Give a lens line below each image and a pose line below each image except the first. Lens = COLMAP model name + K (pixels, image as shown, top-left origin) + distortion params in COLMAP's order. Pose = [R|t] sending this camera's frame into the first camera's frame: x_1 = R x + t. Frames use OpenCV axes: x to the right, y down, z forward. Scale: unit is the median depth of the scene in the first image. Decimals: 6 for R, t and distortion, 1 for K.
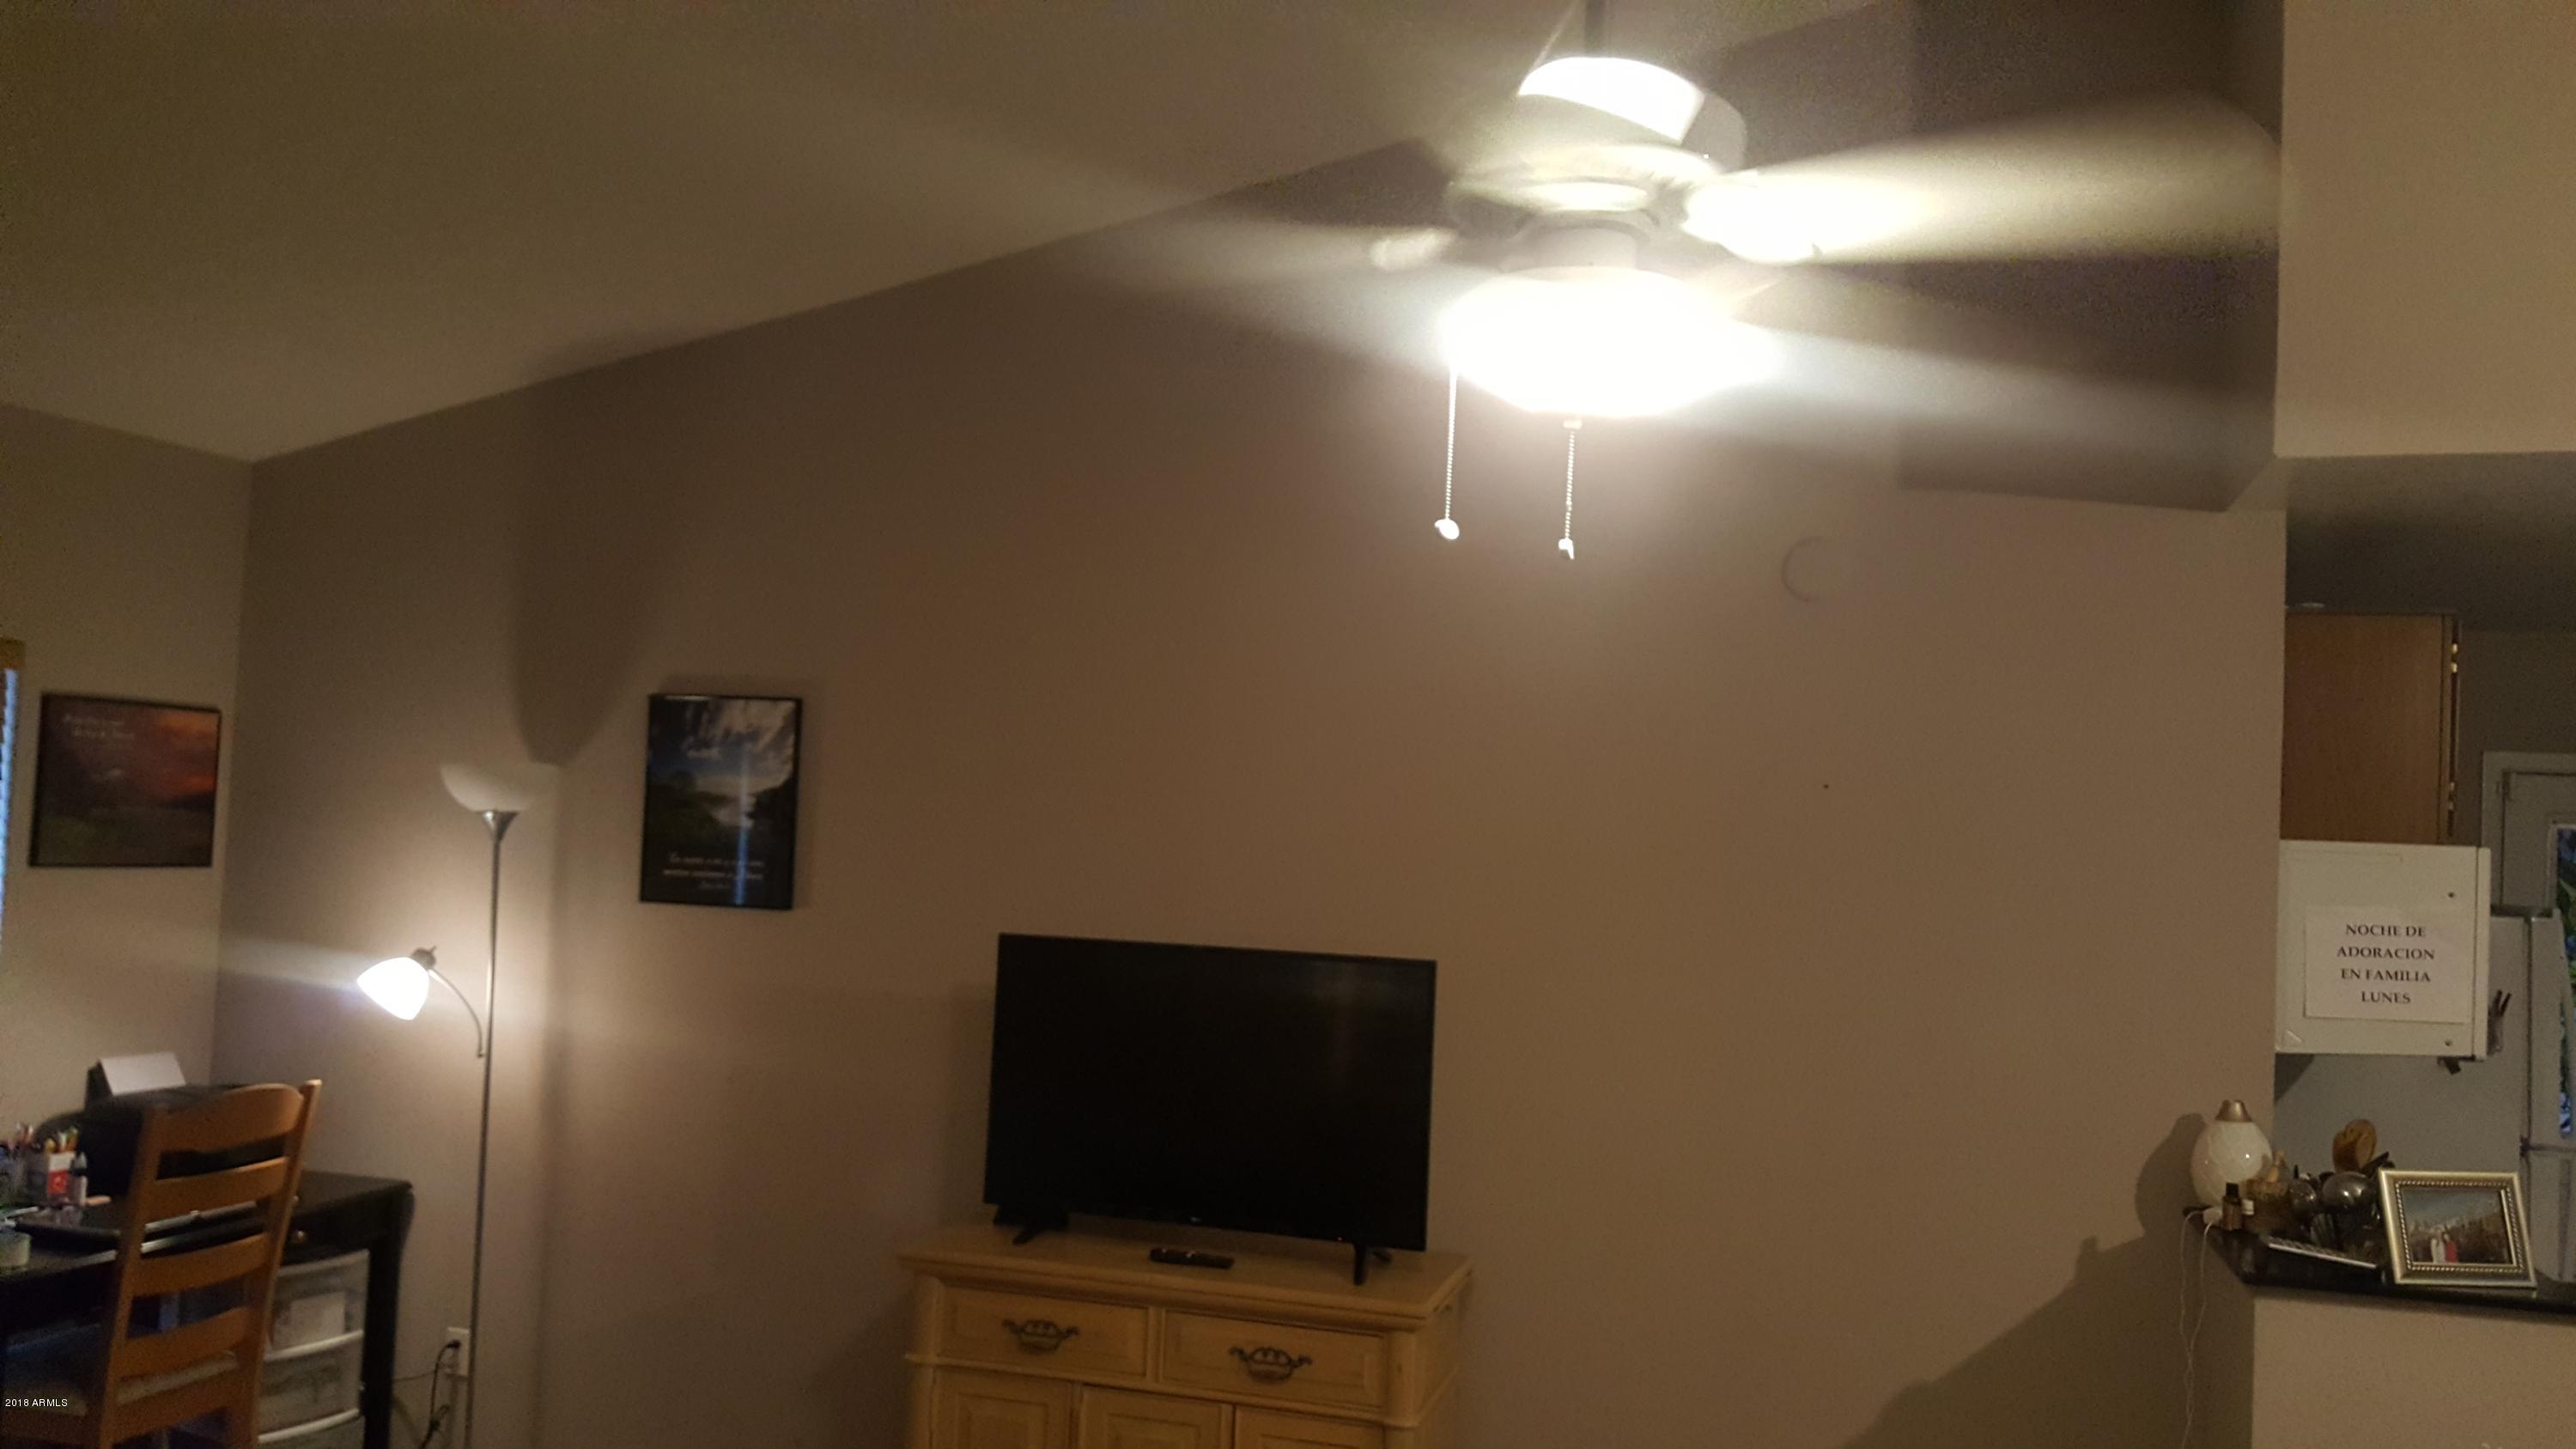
lens RADIAL K [[1928.6, 0, 1289.4], [0, 1928.6, 728.7], [0, 0, 1]] dist [0.003798, 0.000519]
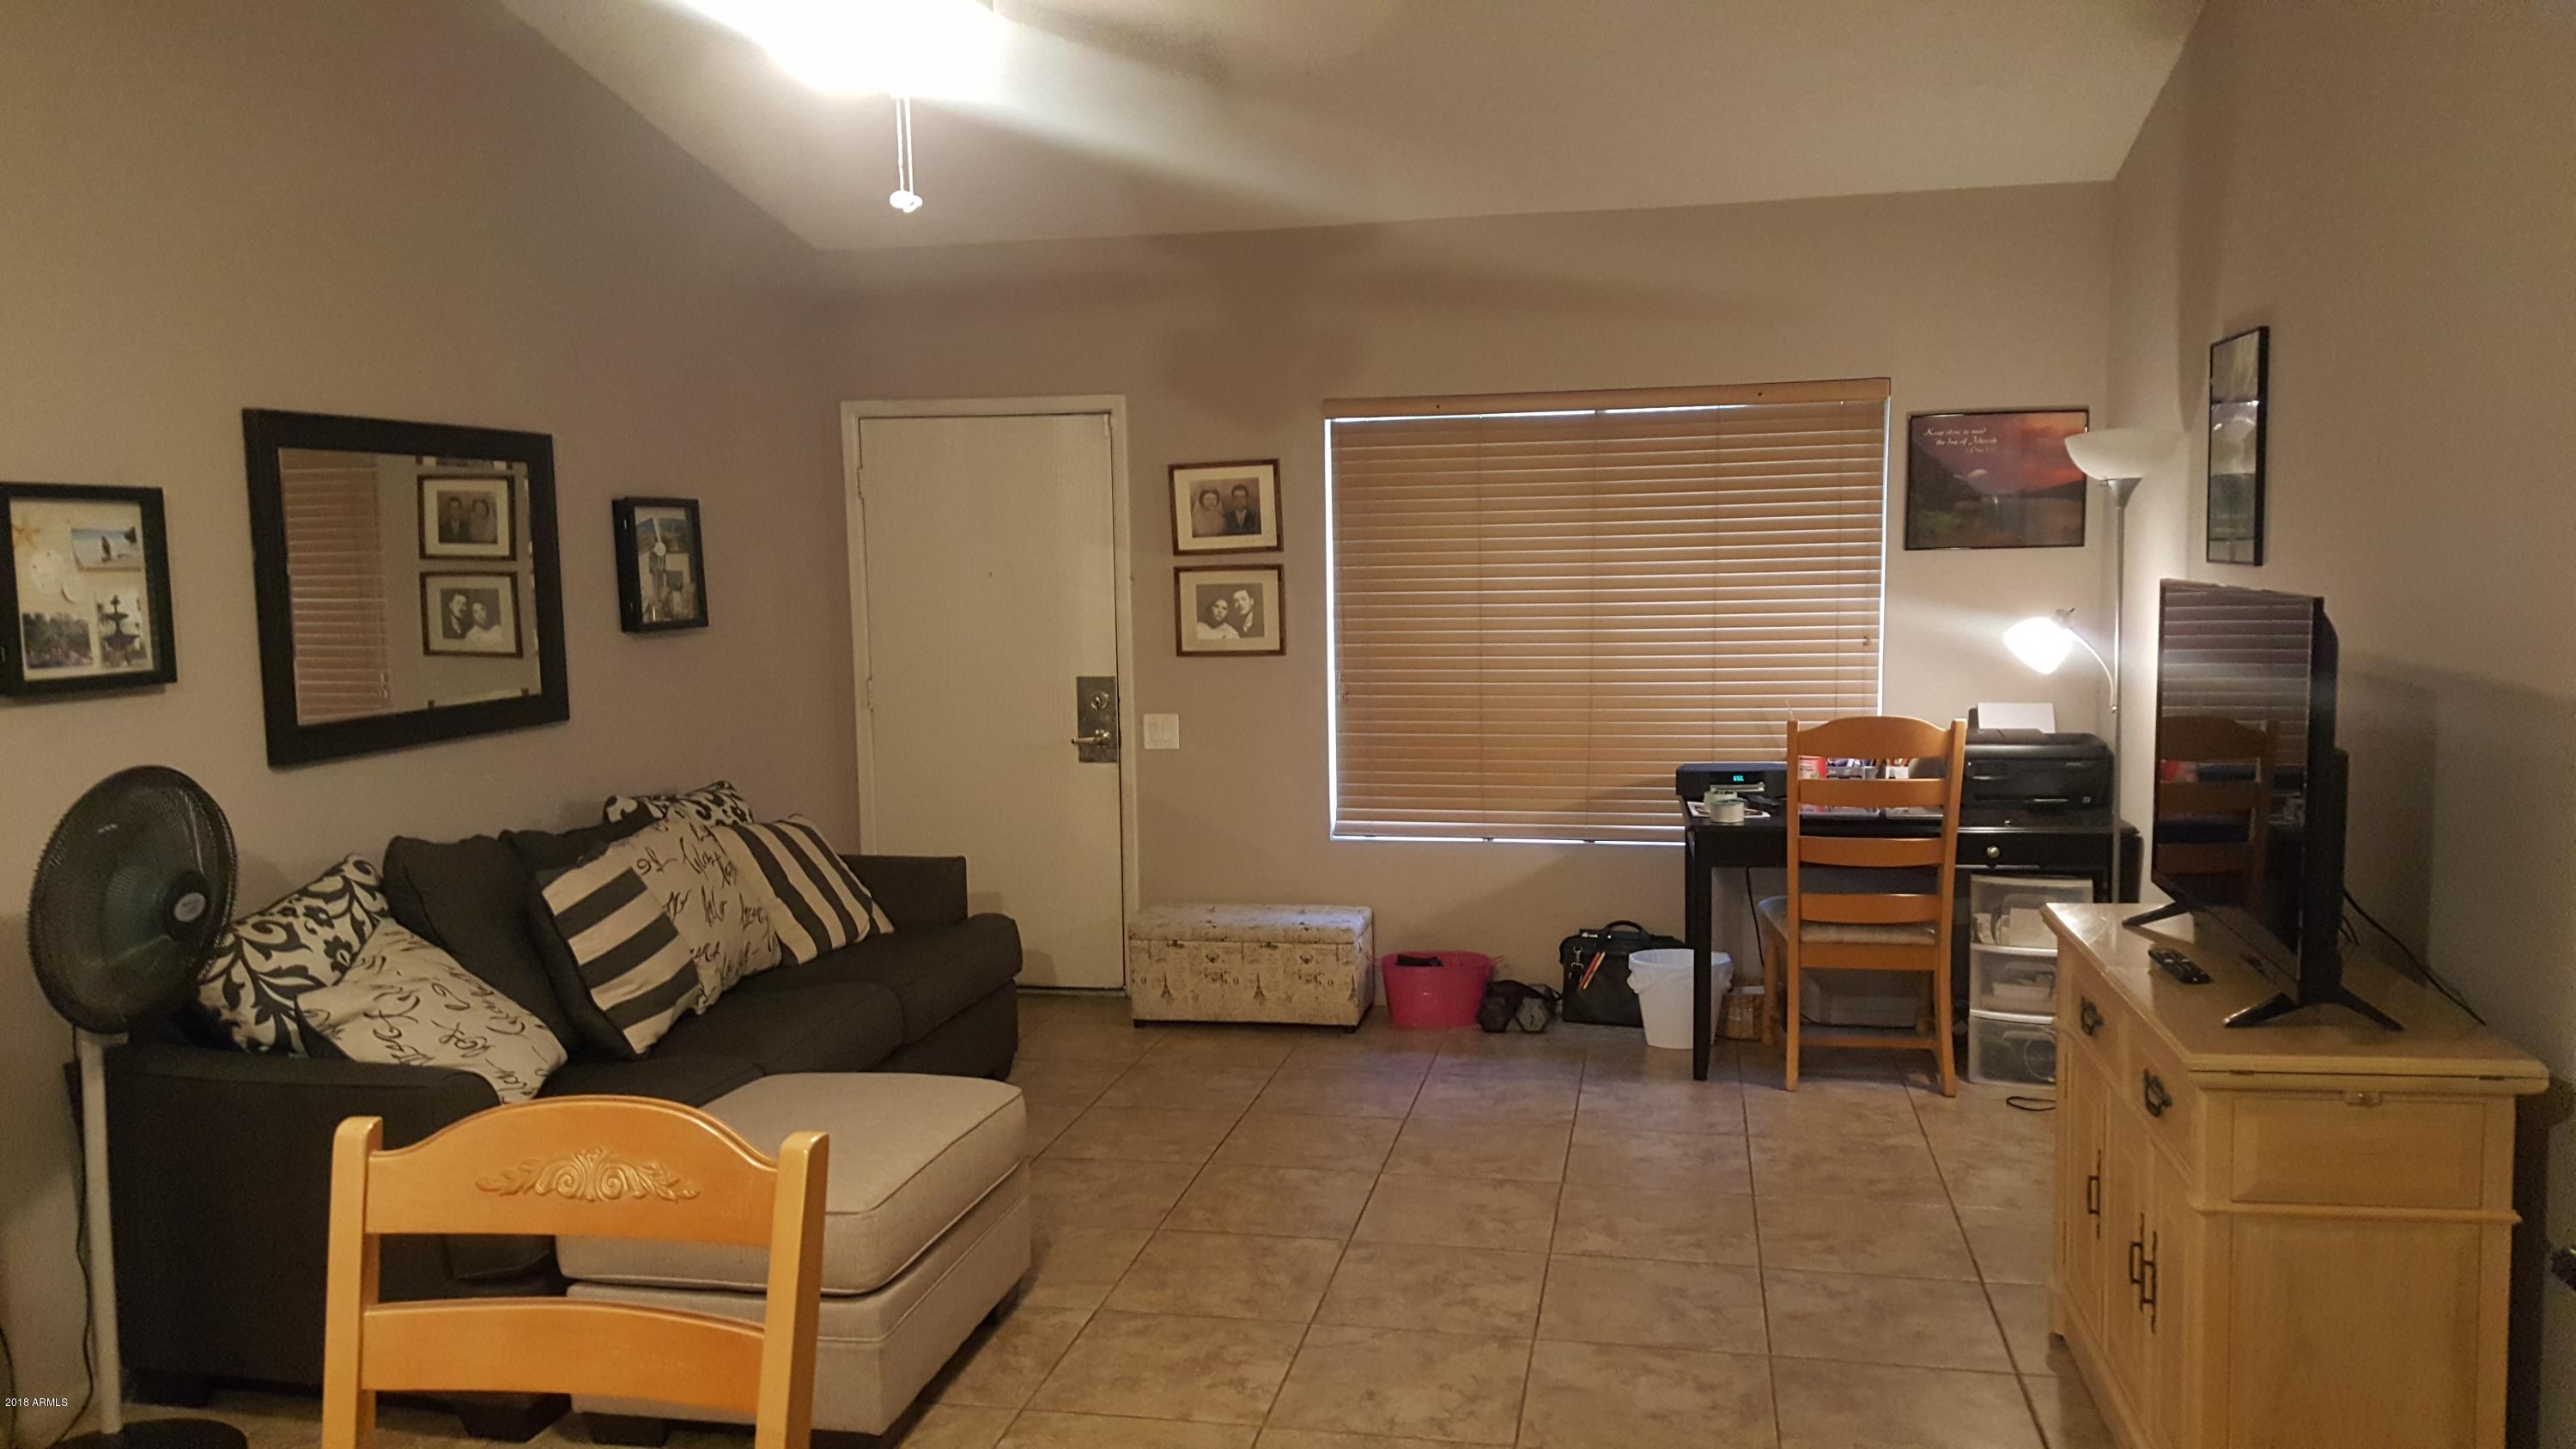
lens RADIAL K [[1928.6, 0, 1288.5], [0, 1928.6, 724.6], [0, 0, 1]] dist [0.003798, 0.000519]
pose [[0.075487, 0.047744, -0.996003, 0.599349], [0.076829, 0.995605, 0.053548, 0.084863], [0.994183, -0.080564, 0.071487, 0.467815]]
